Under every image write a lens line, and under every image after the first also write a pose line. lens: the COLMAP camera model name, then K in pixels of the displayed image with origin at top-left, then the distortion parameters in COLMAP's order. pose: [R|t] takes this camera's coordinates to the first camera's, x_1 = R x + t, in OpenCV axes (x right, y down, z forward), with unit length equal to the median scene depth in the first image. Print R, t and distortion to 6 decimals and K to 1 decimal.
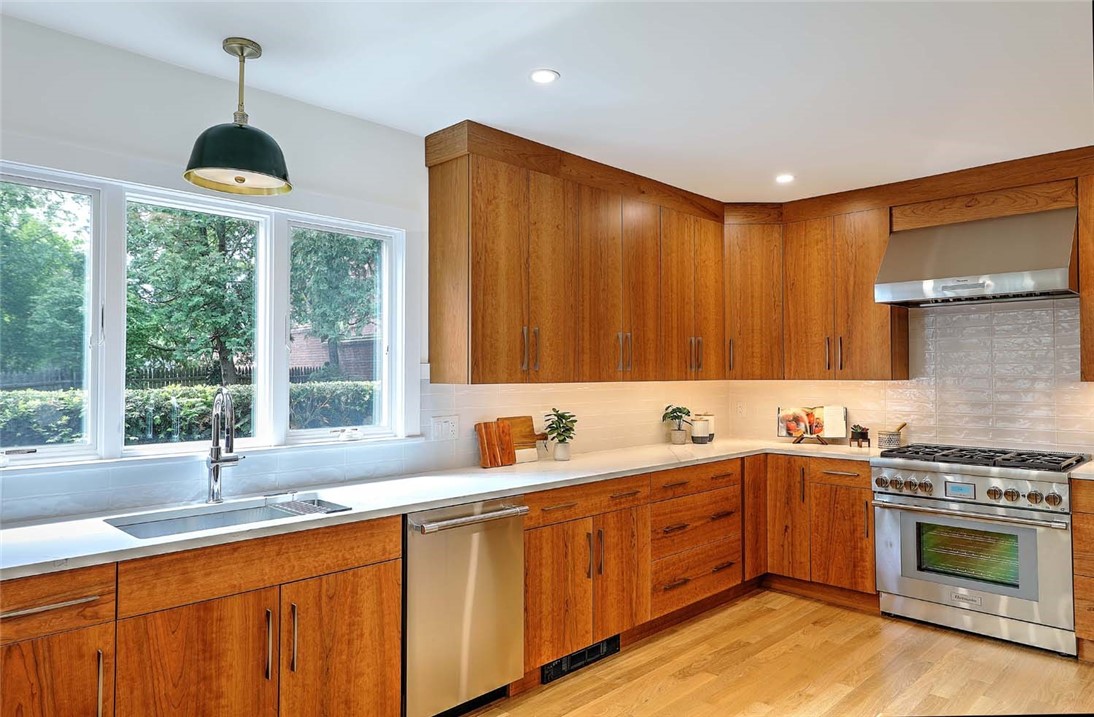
lens RADIAL K [[719.7, 0, 543.7], [0, 719.7, 358.5], [0, 0, 1]] dist [0.022462, -0.005073]
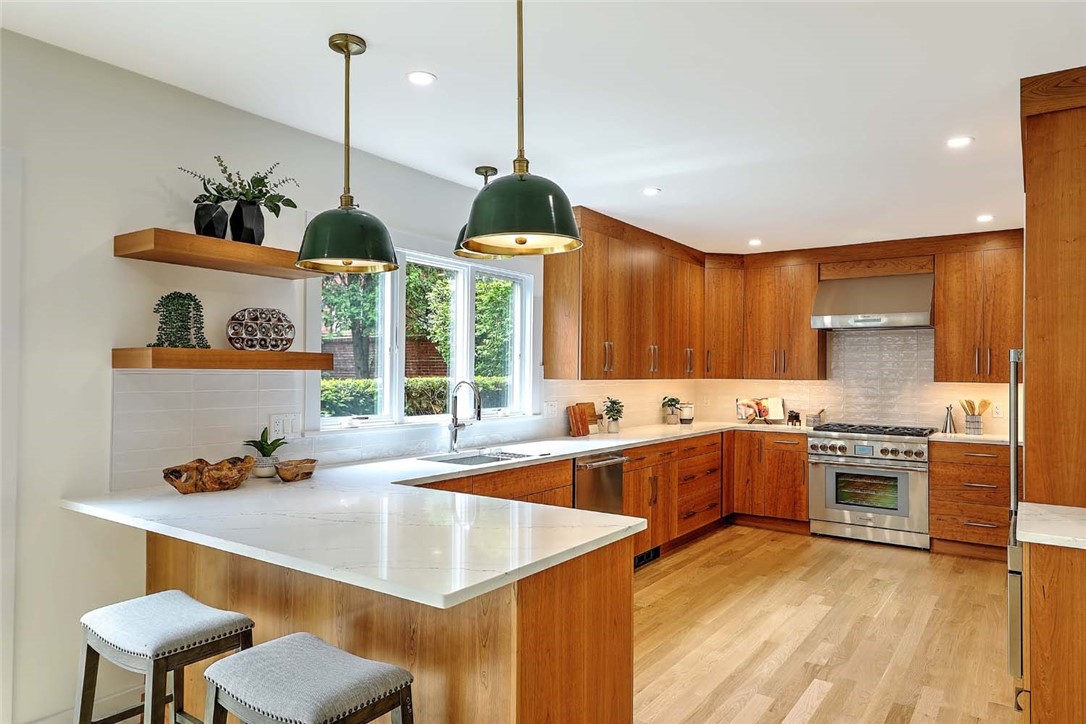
lens RADIAL K [[695.9, 0, 545.1], [0, 695.9, 366.9], [0, 0, 1]] dist [0.016630, -0.003145]
pose [[0.986234, 0.012923, 0.164853, -0.342259], [-0.015016, 0.999822, 0.011458, -0.005761], [-0.164675, -0.013775, 0.986252, -0.358559]]
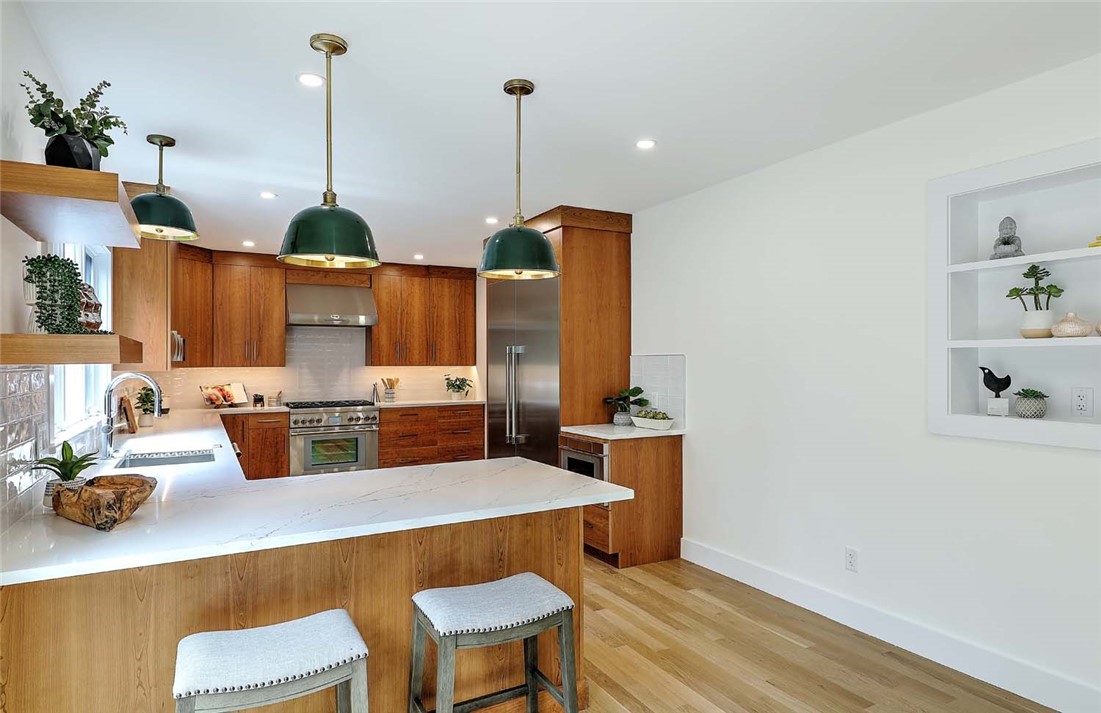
lens RADIAL K [[634.0, 0, 555.3], [0, 634.0, 357.4], [0, 0, 1]] dist [0.004511, 0.000834]
pose [[0.284183, 0.006111, 0.958751, -0.907808], [-0.015872, 0.999873, -0.001668, -0.000617], [-0.958639, -0.014743, 0.284244, -0.085618]]
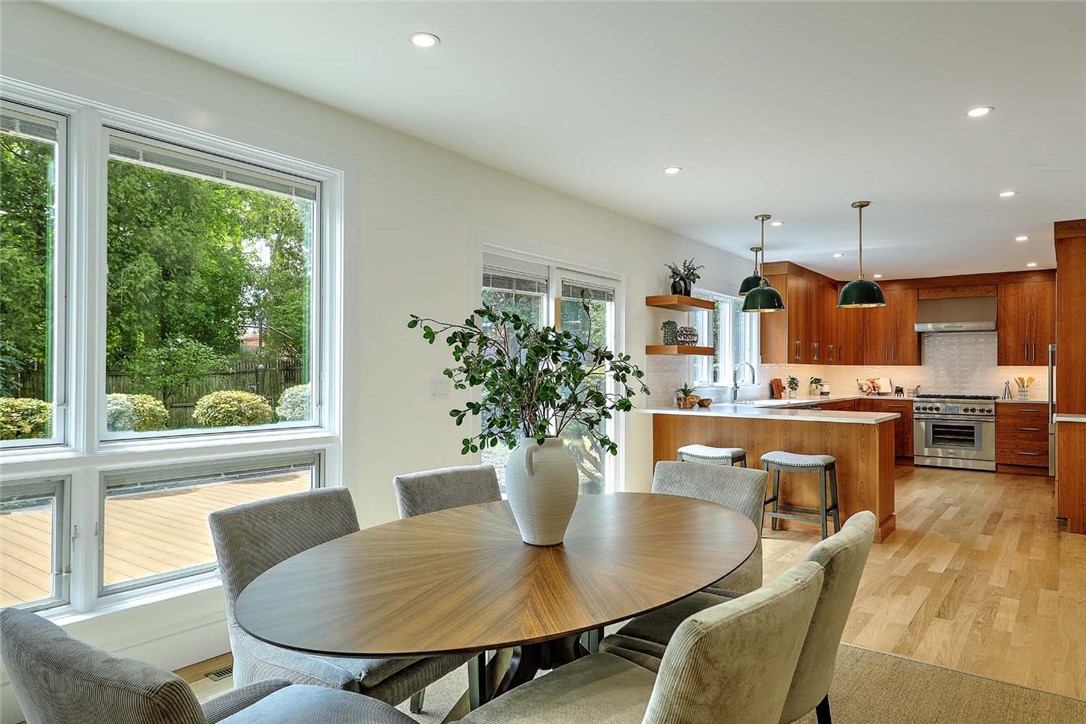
lens RADIAL K [[695.9, 0, 543.1], [0, 695.9, 365.2], [0, 0, 1]] dist [0.016630, -0.003145]
pose [[0.991235, 0.010037, 0.131732, -1.064574], [-0.011832, 0.999847, 0.012849, 0.016304], [-0.131583, -0.014295, 0.991202, -1.115438]]
